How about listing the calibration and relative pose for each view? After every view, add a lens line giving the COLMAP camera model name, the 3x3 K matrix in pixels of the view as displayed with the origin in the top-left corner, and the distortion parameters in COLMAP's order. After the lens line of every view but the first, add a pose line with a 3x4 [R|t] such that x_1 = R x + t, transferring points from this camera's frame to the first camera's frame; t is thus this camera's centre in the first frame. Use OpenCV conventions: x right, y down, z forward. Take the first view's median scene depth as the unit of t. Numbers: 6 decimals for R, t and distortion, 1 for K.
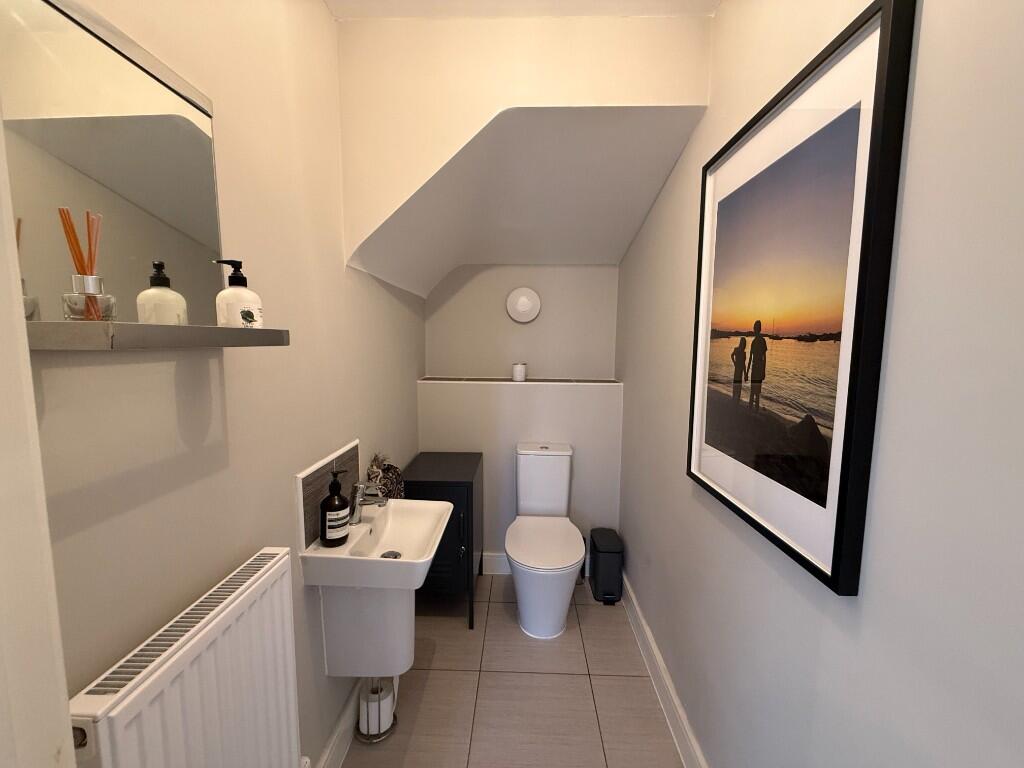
lens RADIAL K [[410.1, 0, 511.7], [0, 410.1, 384.8], [0, 0, 1]] dist [0.002759, -0.000643]
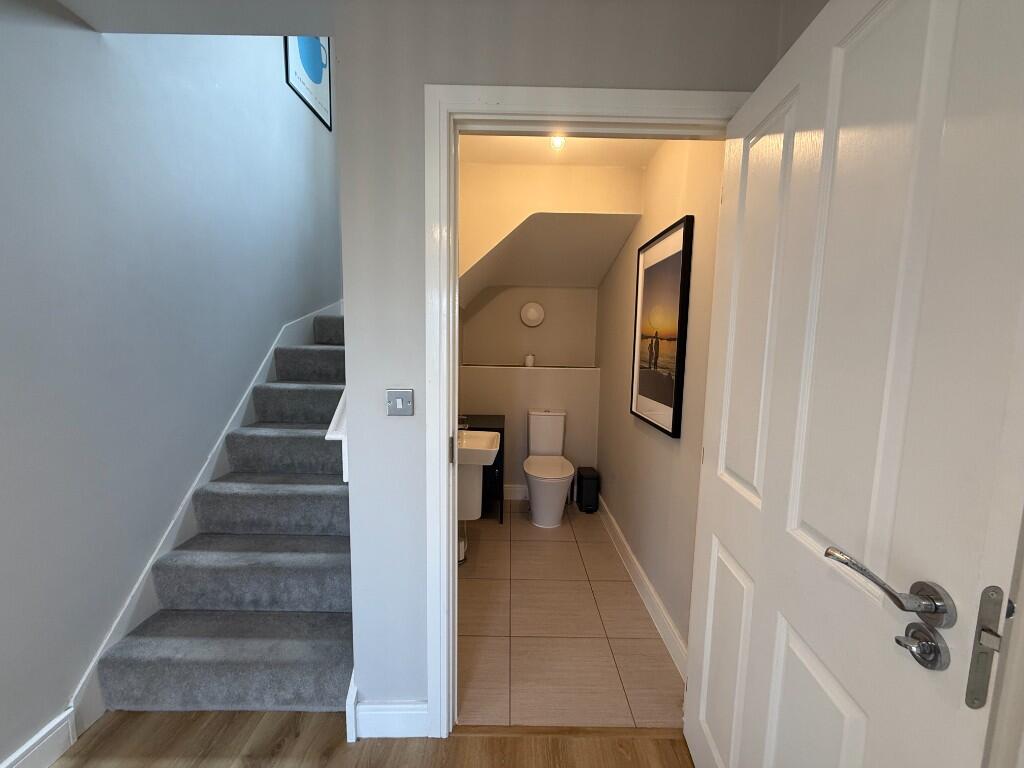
lens RADIAL K [[410.1, 0, 511.7], [0, 410.1, 384.8], [0, 0, 1]] dist [0.002759, -0.000643]
pose [[0.999482, 0.004504, 0.031866, -0.110543], [-0.004722, 0.999966, 0.006764, 0.055426], [-0.031835, -0.006911, 0.999469, -0.551848]]
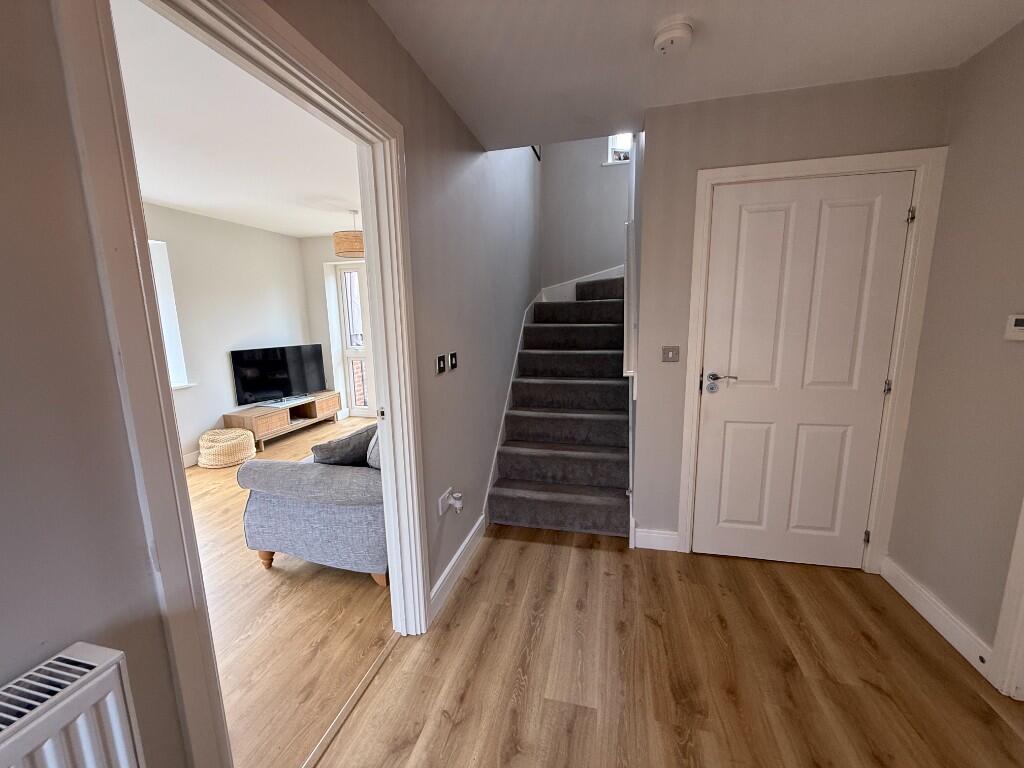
lens RADIAL K [[410.1, 0, 511.7], [0, 410.1, 384.8], [0, 0, 1]] dist [0.002759, -0.000643]
pose [[0.977728, 0.008638, -0.209699, -0.670902], [0.004509, 0.998057, 0.062137, 0.129047], [0.209828, -0.061699, 0.975790, -1.433561]]
